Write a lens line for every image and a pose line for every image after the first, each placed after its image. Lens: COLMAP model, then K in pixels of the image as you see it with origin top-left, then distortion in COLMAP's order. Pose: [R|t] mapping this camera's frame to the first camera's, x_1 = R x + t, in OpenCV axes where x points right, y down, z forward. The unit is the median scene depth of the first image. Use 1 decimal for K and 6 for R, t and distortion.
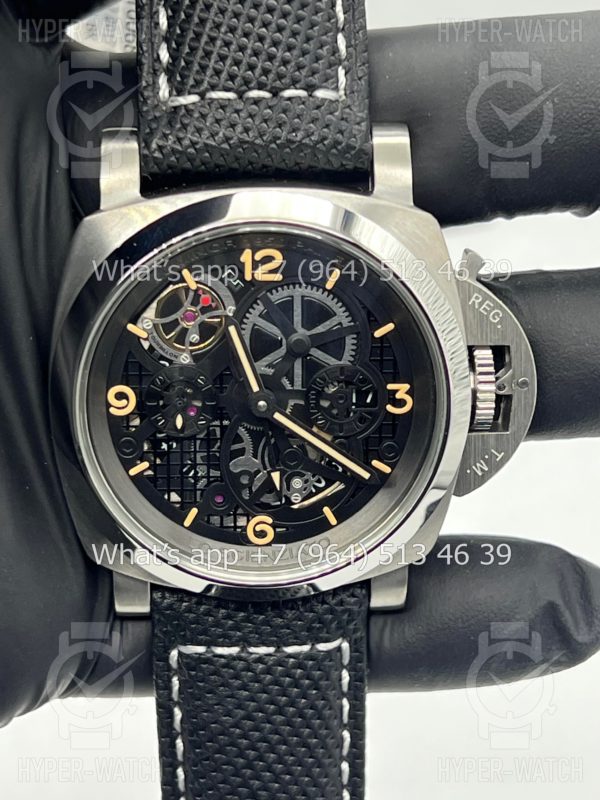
lens RADIAL K [[1810.6, 0, 298.4], [0, 1810.6, 433.9], [0, 0, 1]] dist [0.098680, 0.114314]
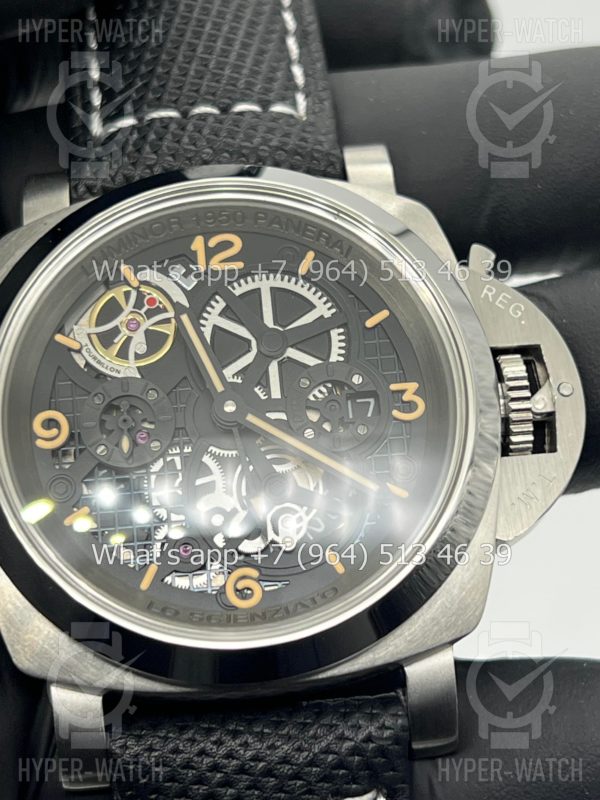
lens RADIAL K [[1772.0, 0, 301.9], [0, 1772.0, 413.5], [0, 0, 1]] dist [0.175451, -0.587526]
pose [[0.994669, -0.102761, -0.008601, 0.016619], [0.082974, 0.847080, -0.524948, 0.382892], [0.061230, 0.521436, 0.851091, 0.353688]]
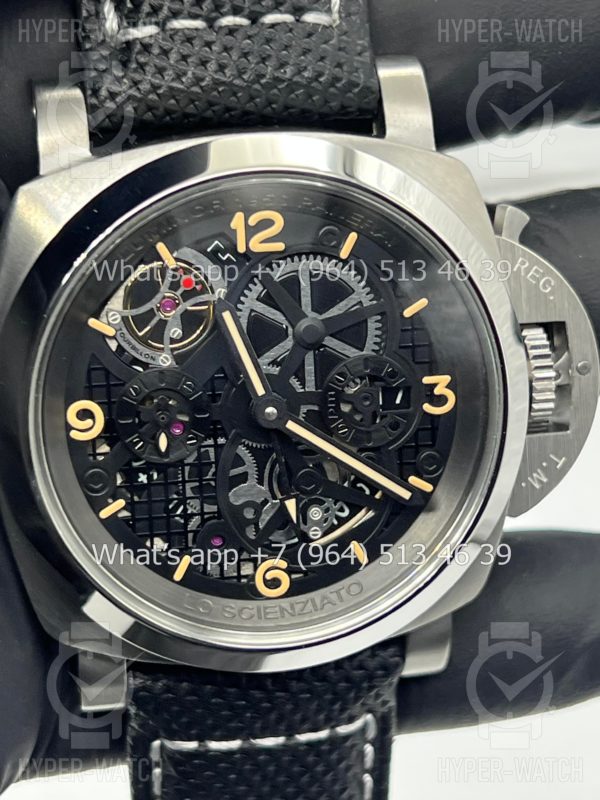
lens RADIAL K [[1790.6, 0, 300.0], [0, 1790.6, 400.0], [0, 0, 1]] dist [0.007526, 2.705135]
pose [[0.990910, -0.068362, 0.115861, -0.094544], [0.078300, 0.993425, -0.083518, 0.043222], [-0.109390, 0.091831, 0.989748, 0.238966]]
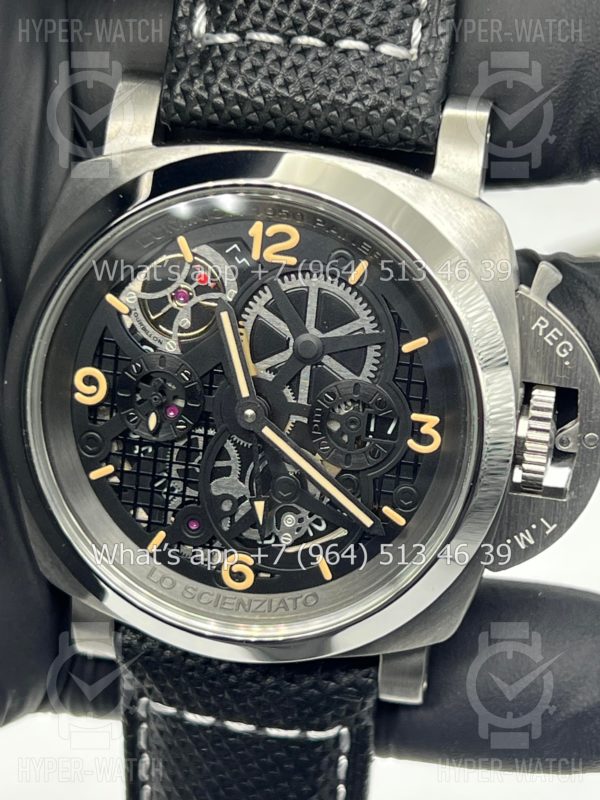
lens RADIAL K [[1772.0, 0, 301.9], [0, 1772.0, 413.5], [0, 0, 1]] dist [0.175451, -0.587526]
pose [[0.969270, 0.141230, -0.201419, 0.159869], [-0.155994, 0.985974, -0.059339, 0.026630], [0.190214, 0.088936, 0.977706, 0.227458]]
